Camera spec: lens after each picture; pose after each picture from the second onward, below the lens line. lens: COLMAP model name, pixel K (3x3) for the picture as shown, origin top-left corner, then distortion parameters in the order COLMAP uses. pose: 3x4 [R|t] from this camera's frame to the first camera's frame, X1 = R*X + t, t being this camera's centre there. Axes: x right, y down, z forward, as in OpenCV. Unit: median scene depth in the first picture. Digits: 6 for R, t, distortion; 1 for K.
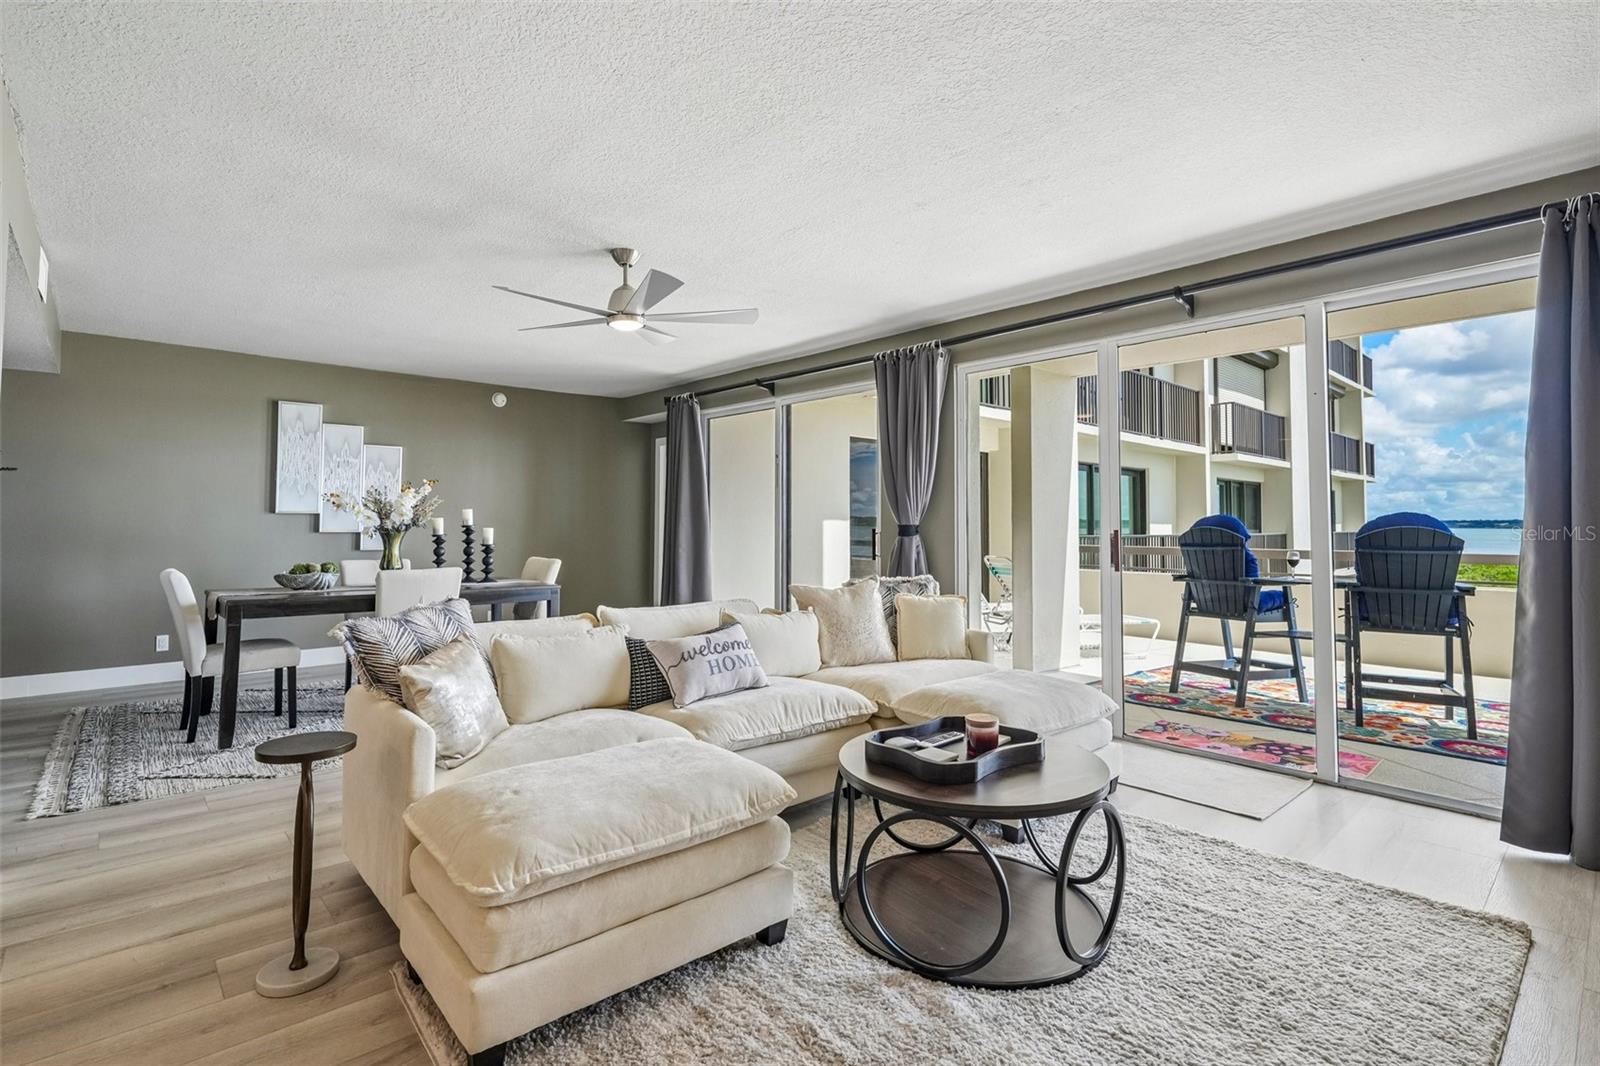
lens RADIAL K [[762.1, 0, 801.8], [0, 762.1, 488.5], [0, 0, 1]] dist [-0.002594, -0.000200]
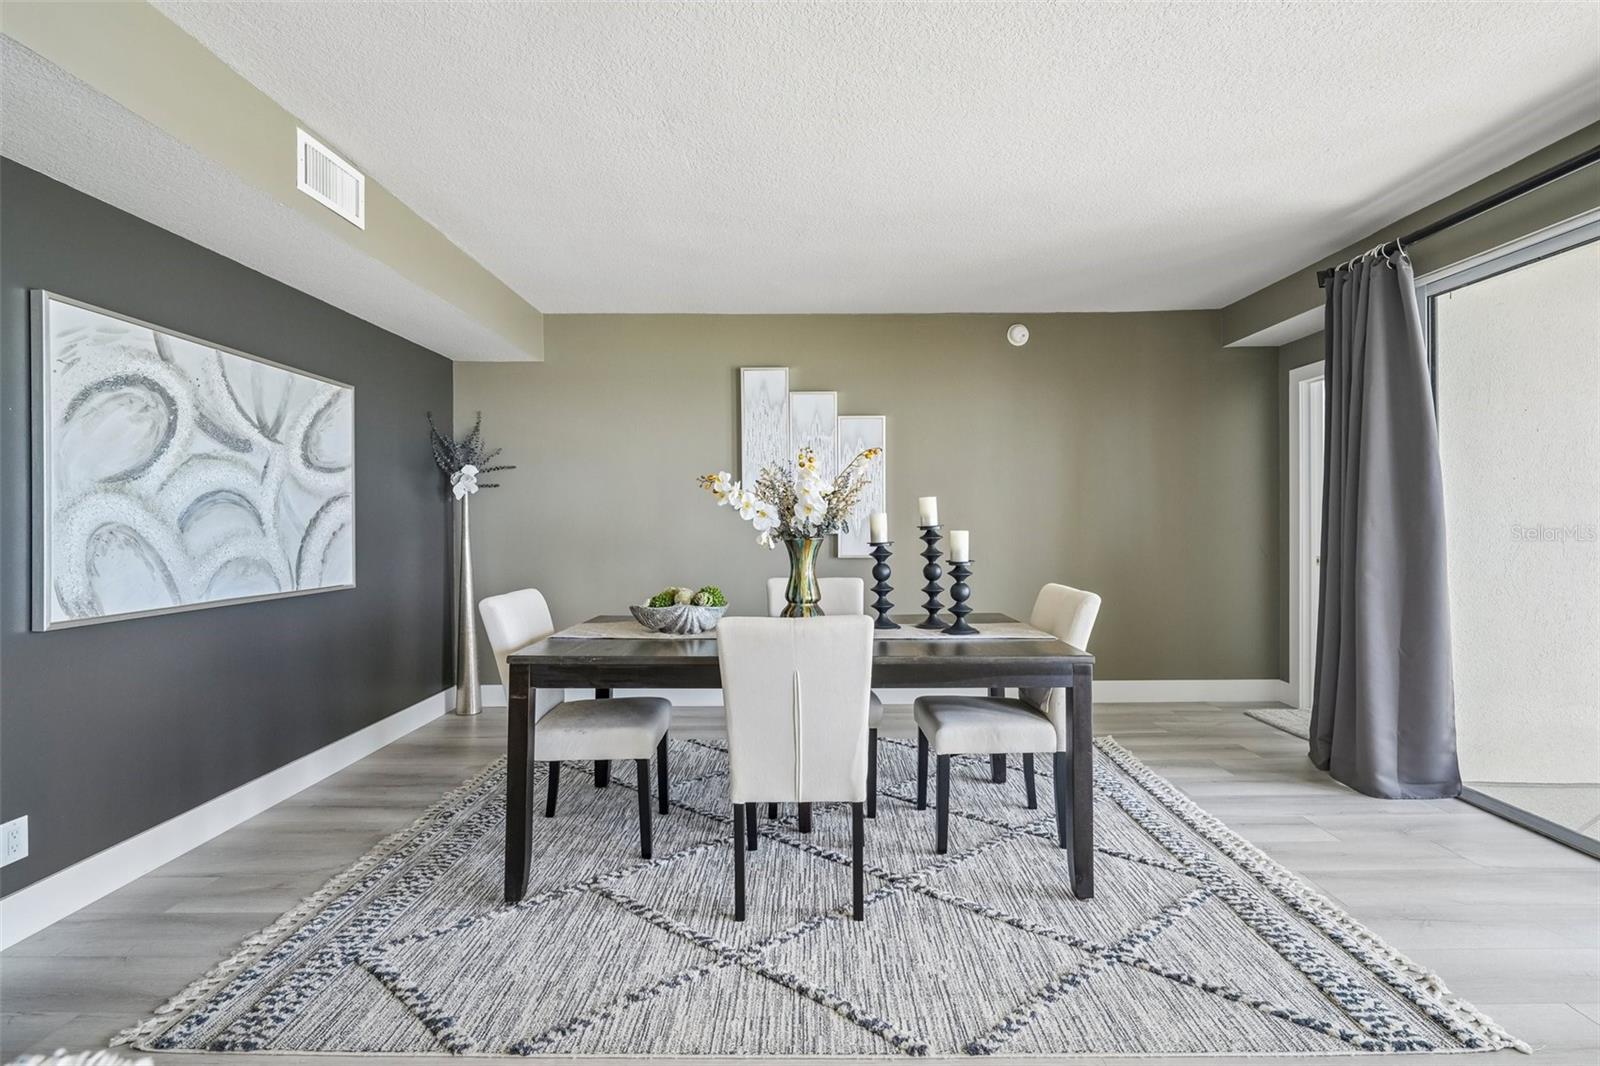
lens RADIAL K [[731.9, 0, 810.3], [0, 731.9, 525.5], [0, 0, 1]] dist [-0.001643, -0.000156]
pose [[0.743751, -0.001354, -0.668455, -0.152667], [0.038090, 0.998459, 0.040358, 0.024316], [0.667370, -0.055478, 0.742657, 0.575279]]
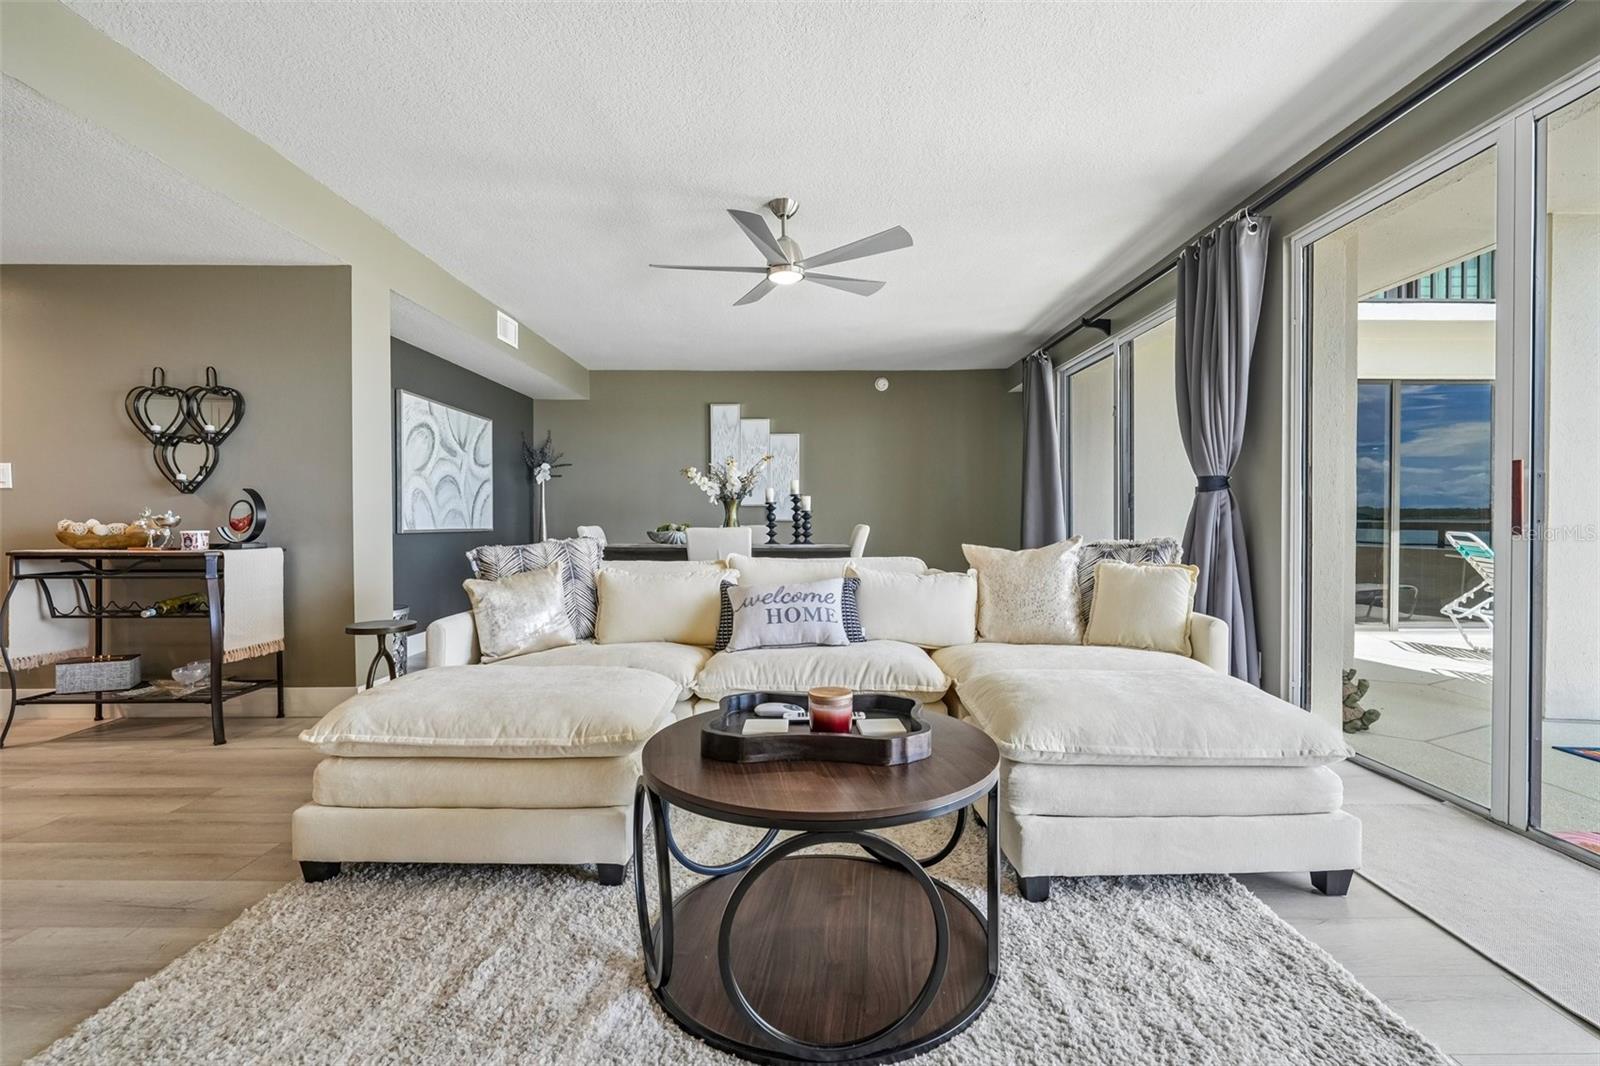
lens RADIAL K [[731.9, 0, 810.3], [0, 731.9, 525.5], [0, 0, 1]] dist [-0.001643, -0.000156]
pose [[0.745822, 0.002828, -0.666140, 0.319116], [0.034736, 0.998465, 0.043131, 0.050929], [0.665239, -0.055307, 0.744579, 0.217228]]
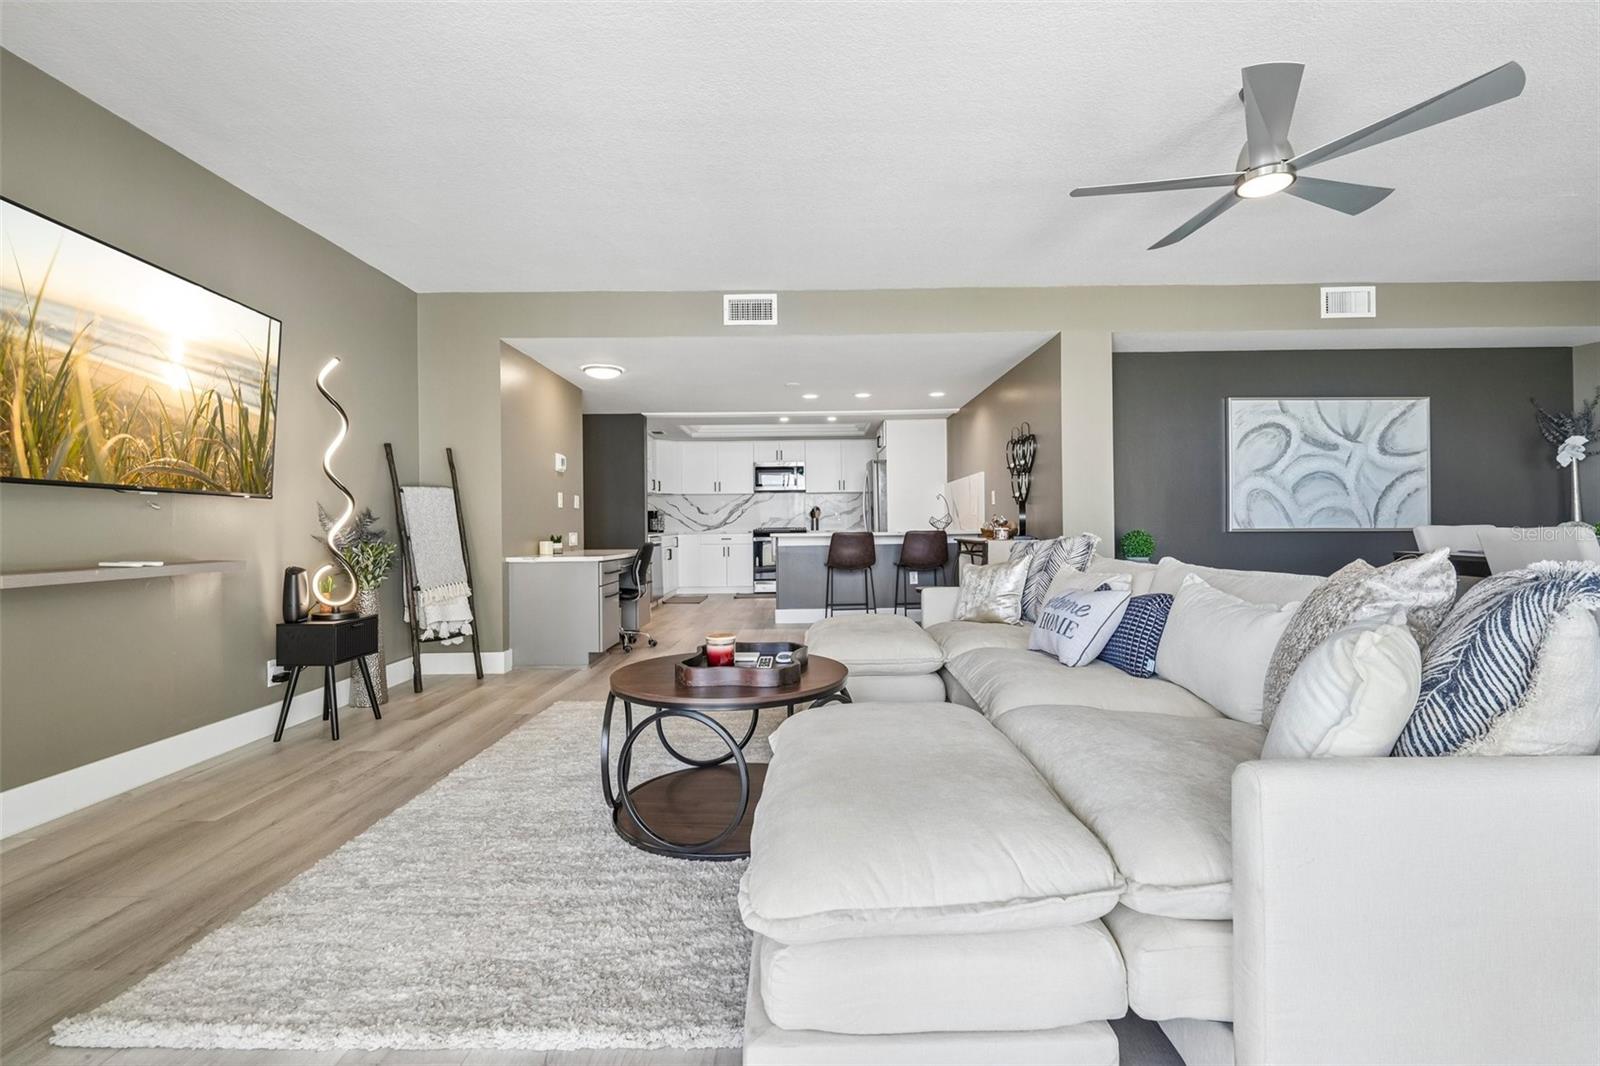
lens RADIAL K [[704.7, 0, 800.9], [0, 704.7, 518.0], [0, 0, 1]] dist [-0.000352, 0.000013]
pose [[-0.686750, -0.001640, -0.726892, 0.419066], [0.042062, 0.998232, -0.041992, 0.082142], [0.725676, -0.059412, -0.685467, 0.843362]]
